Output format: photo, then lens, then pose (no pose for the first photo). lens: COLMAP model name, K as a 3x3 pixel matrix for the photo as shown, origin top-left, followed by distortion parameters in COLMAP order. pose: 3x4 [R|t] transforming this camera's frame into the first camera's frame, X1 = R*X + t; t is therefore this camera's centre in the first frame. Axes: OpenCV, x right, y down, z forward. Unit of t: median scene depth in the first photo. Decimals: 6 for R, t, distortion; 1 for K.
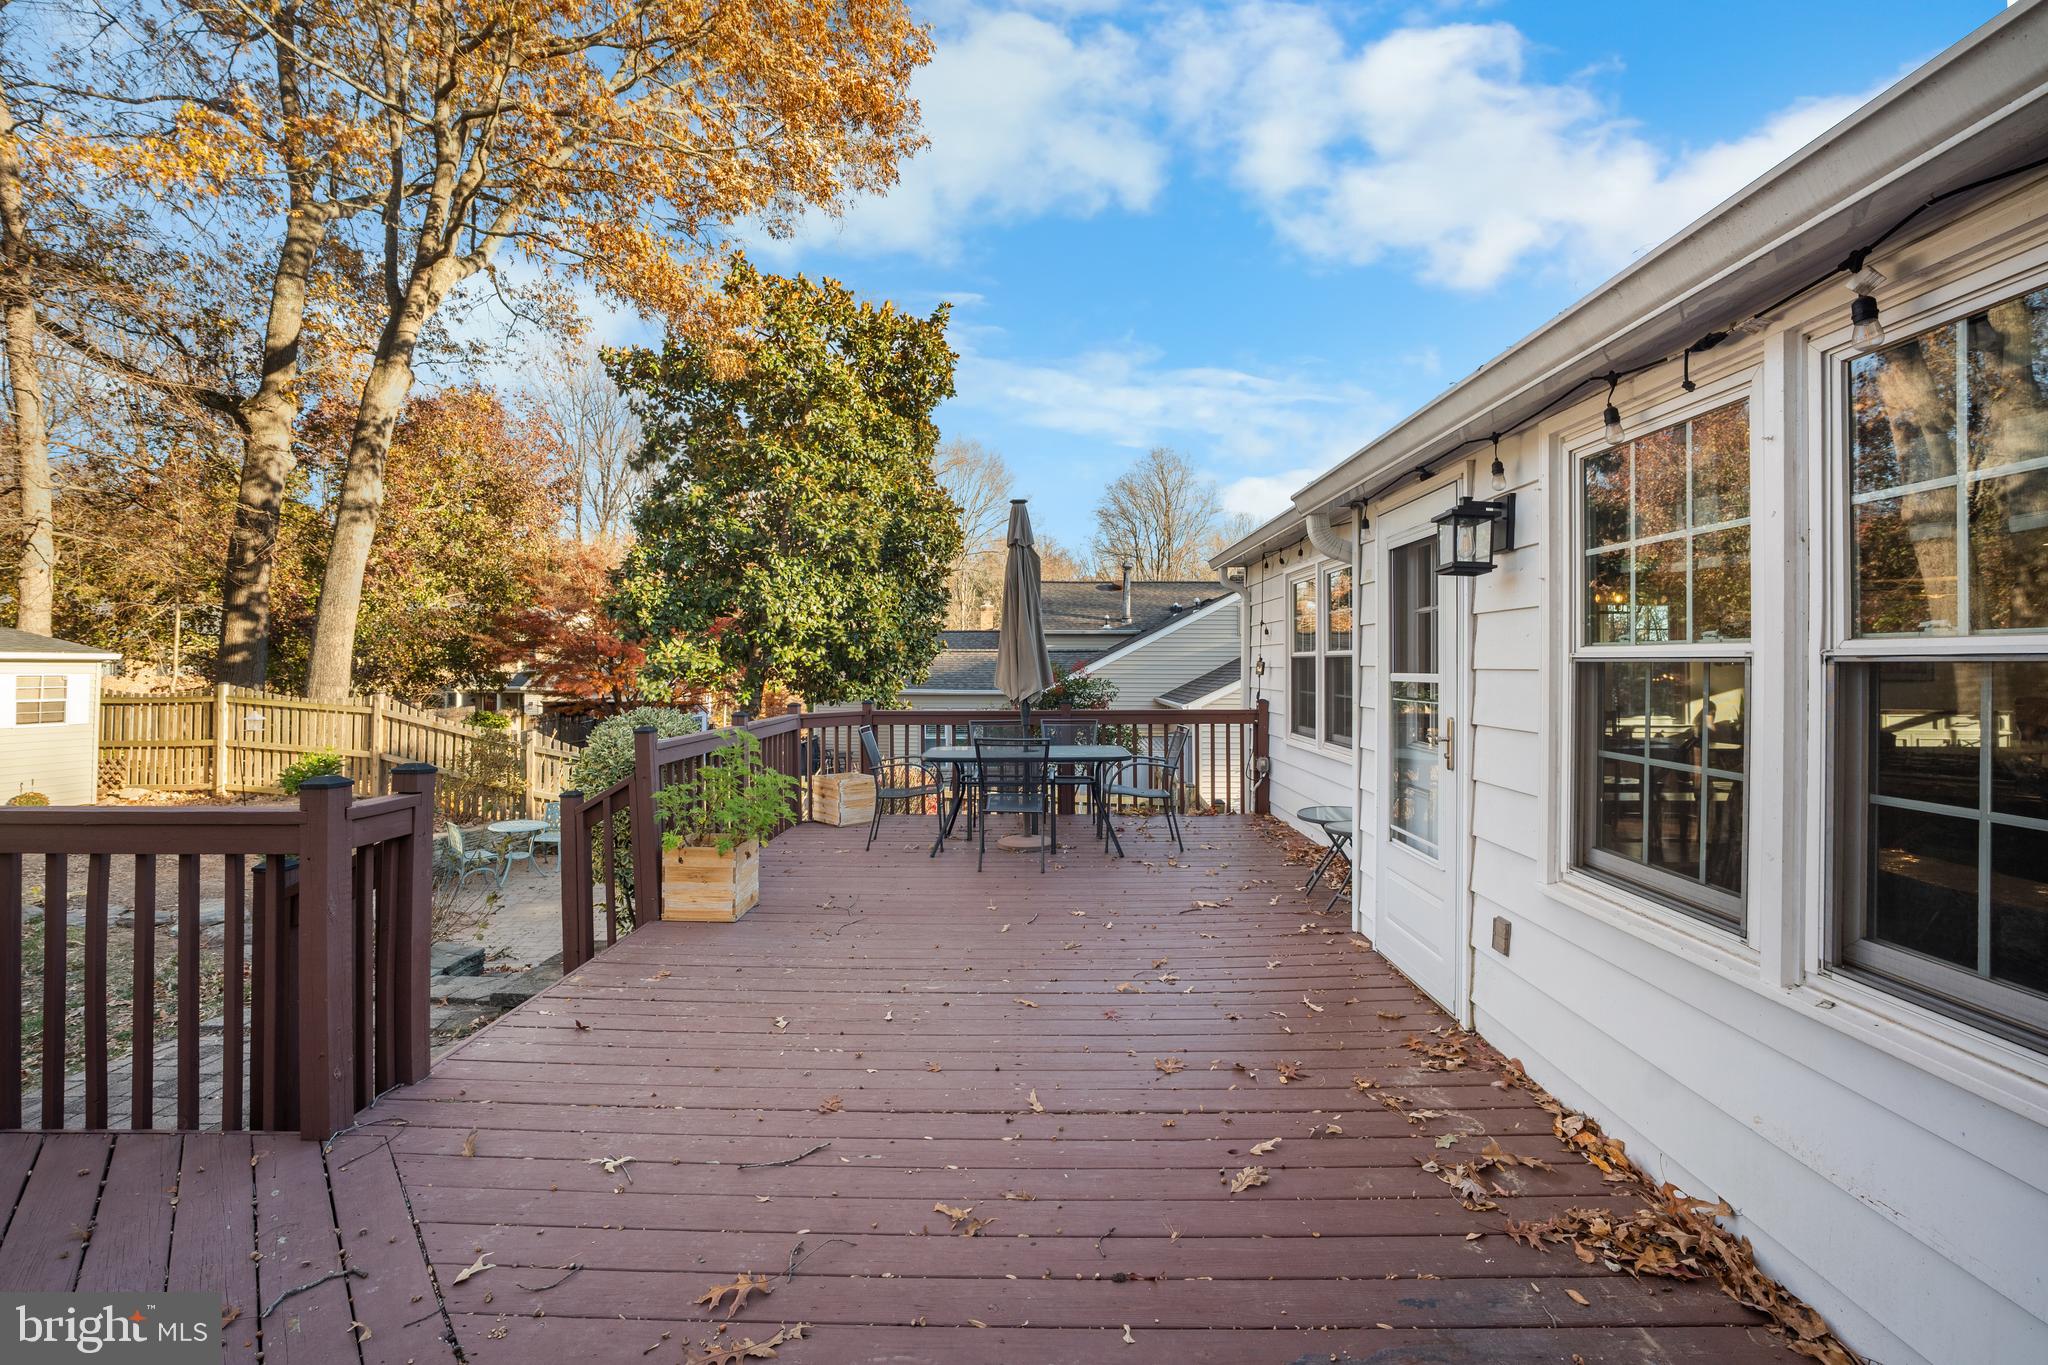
lens RADIAL K [[878.7, 0, 1029.0], [0, 878.7, 646.7], [0, 0, 1]] dist [-0.048132, 0.018836]
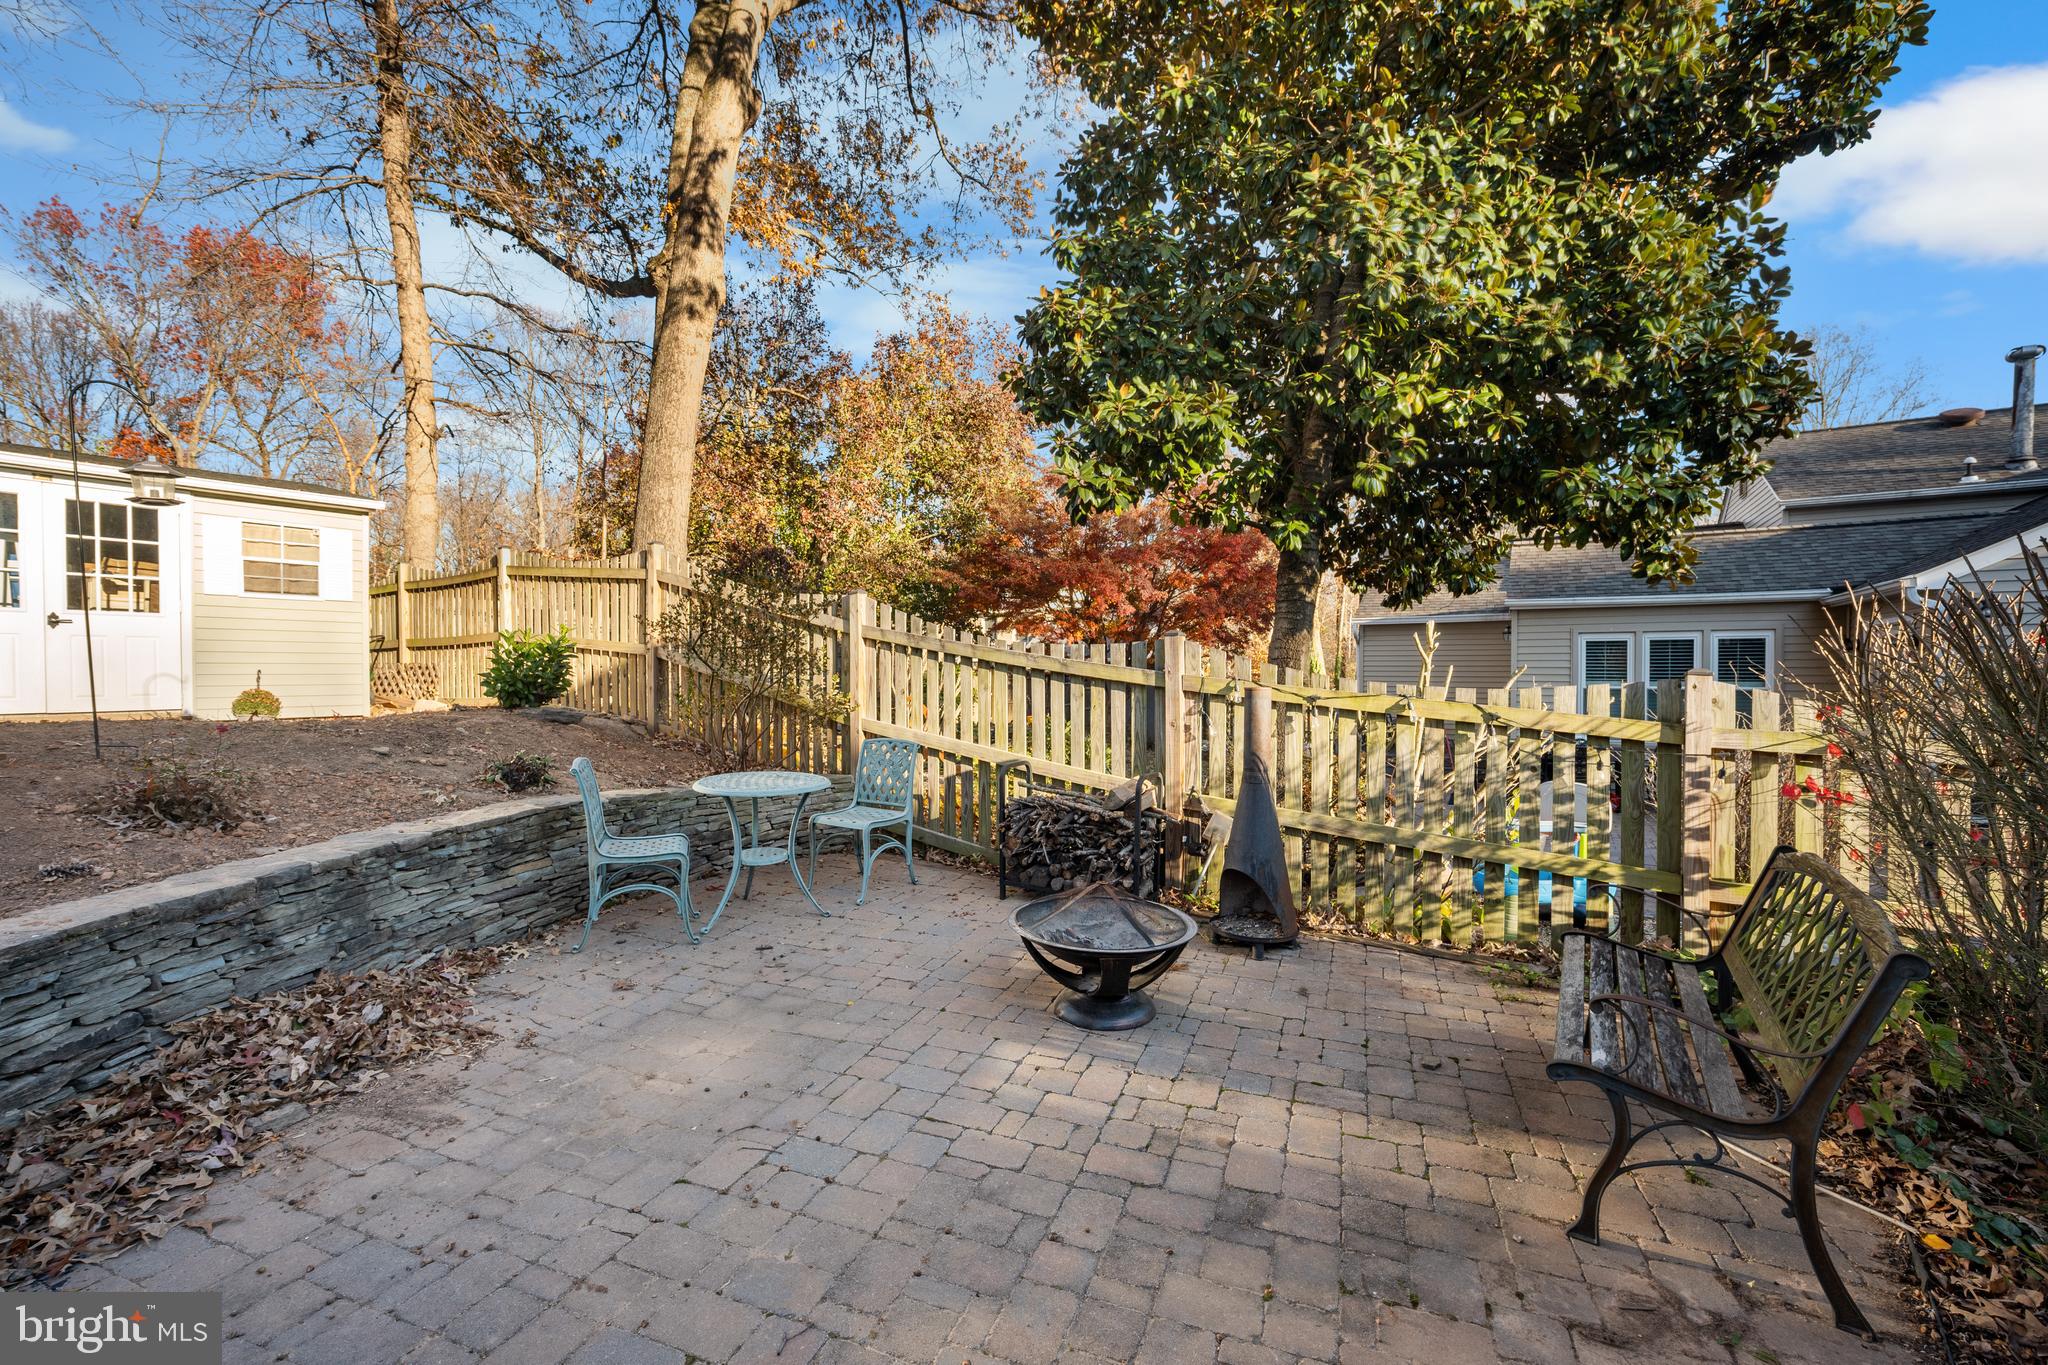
lens RADIAL K [[862.1, 0, 1032.8], [0, 862.1, 684.0], [0, 0, 1]] dist [-0.041819, 0.015456]
pose [[0.854921, 0.003032, -0.518750, -0.213752], [0.020220, 0.999028, 0.039163, 0.114677], [0.518365, -0.043970, 0.854029, 0.560880]]
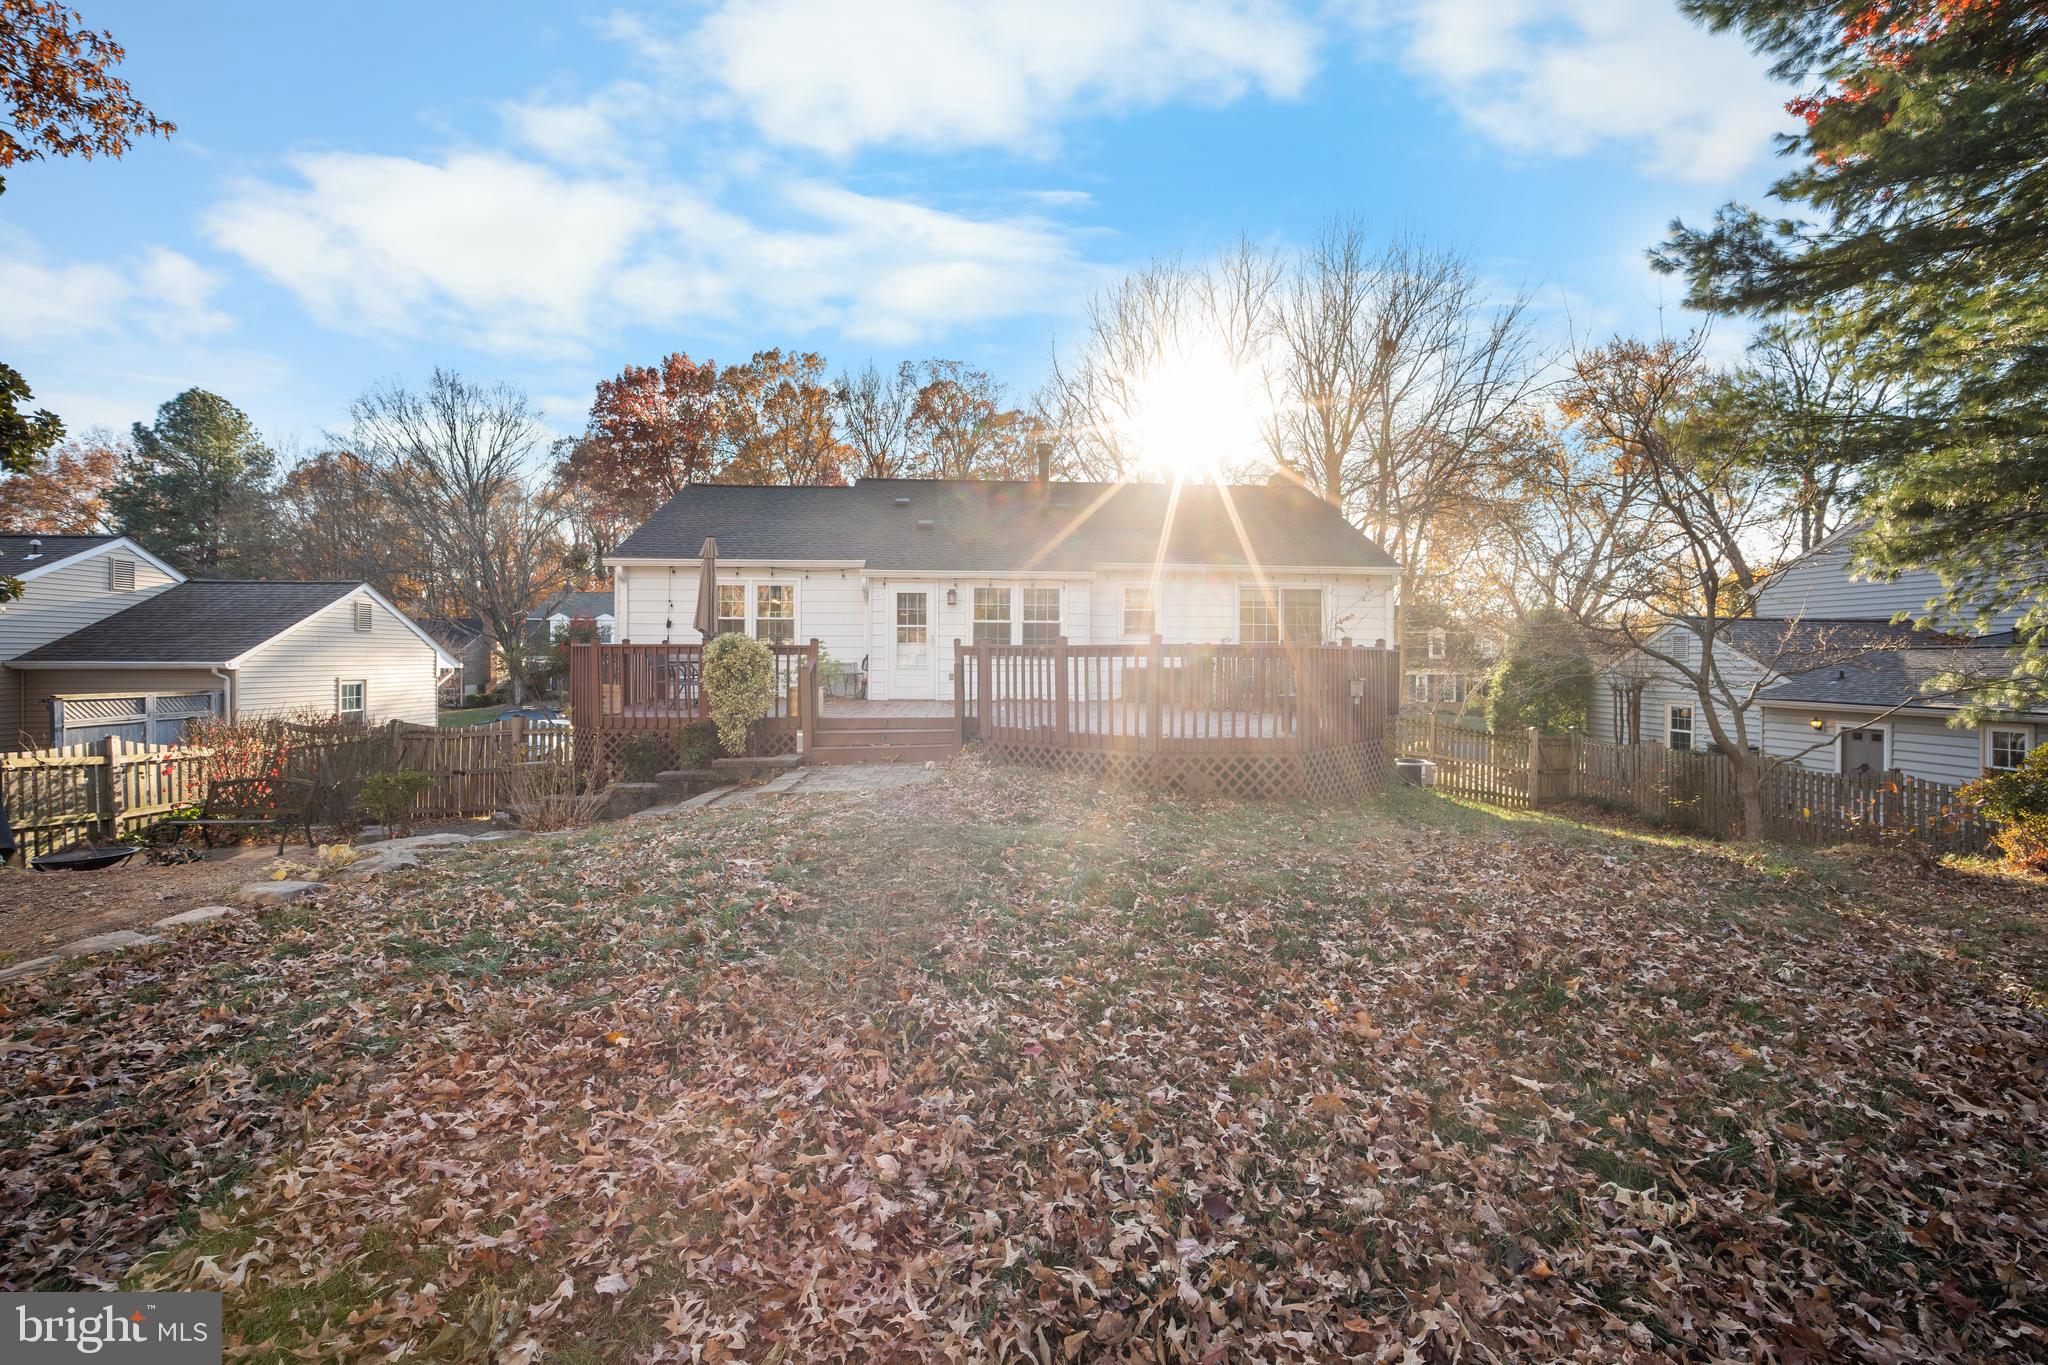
lens RADIAL K [[865.7, 0, 1029.8], [0, 865.7, 679.7], [0, 0, 1]] dist [-0.038194, 0.015290]
pose [[-0.083896, -0.030478, 0.996008, -0.918896], [-0.026234, 0.999253, 0.028367, 0.039983], [-0.996129, -0.023749, -0.084633, 0.194311]]
